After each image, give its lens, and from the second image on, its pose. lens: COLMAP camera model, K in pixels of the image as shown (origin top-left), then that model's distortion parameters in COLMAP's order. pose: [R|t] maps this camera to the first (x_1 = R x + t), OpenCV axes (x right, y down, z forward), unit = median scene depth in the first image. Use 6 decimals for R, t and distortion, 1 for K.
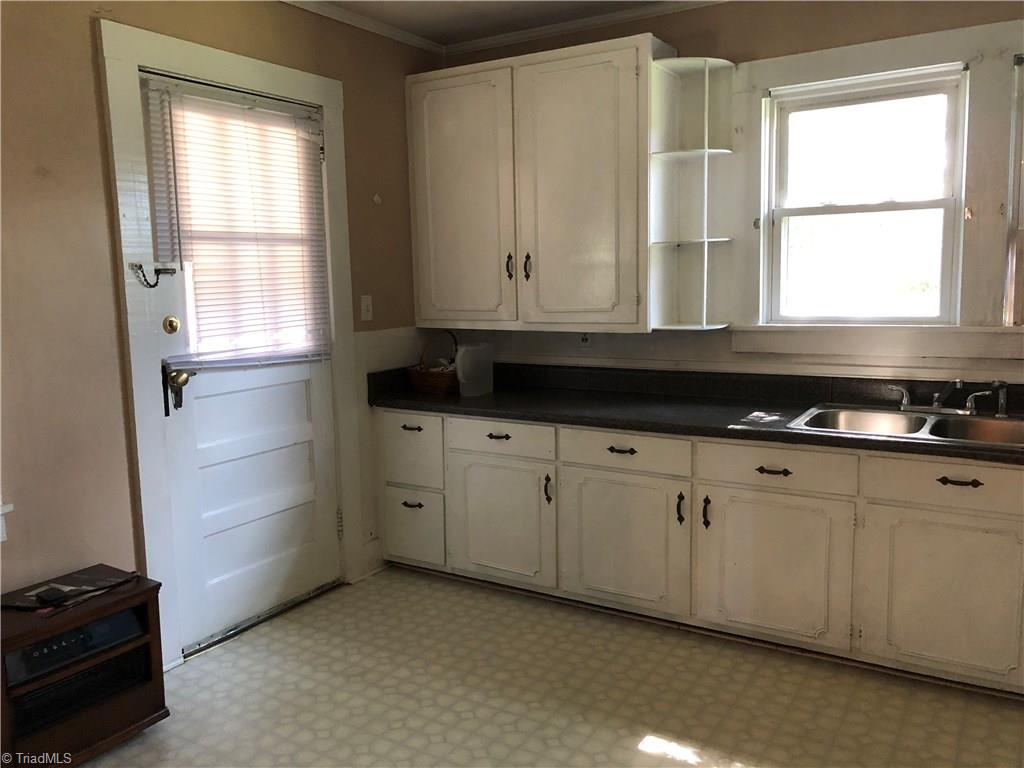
lens RADIAL K [[849.1, 0, 512.6], [0, 849.1, 388.1], [0, 0, 1]] dist [0.023203, -0.007228]
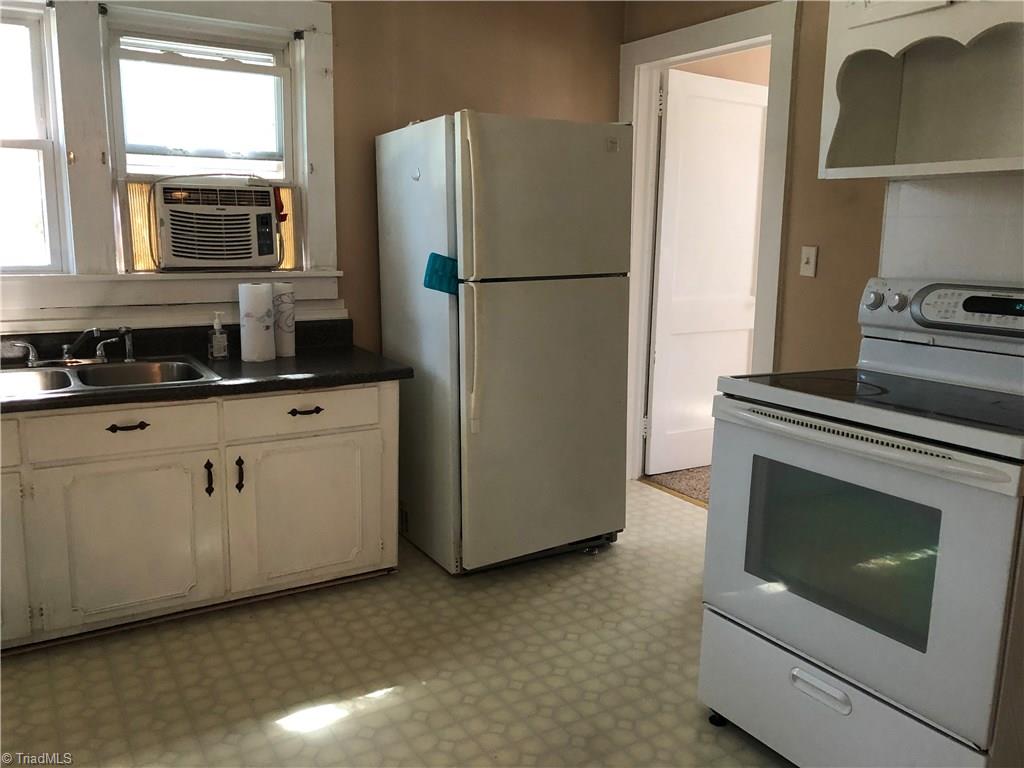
lens RADIAL K [[849.1, 0, 544.5], [0, 849.1, 371.8], [0, 0, 1]] dist [0.023203, -0.007228]
pose [[0.419459, -0.121128, 0.899657, -0.457031], [0.085386, 0.991928, 0.093740, -0.024048], [-0.903750, 0.037498, 0.426415, 0.303103]]
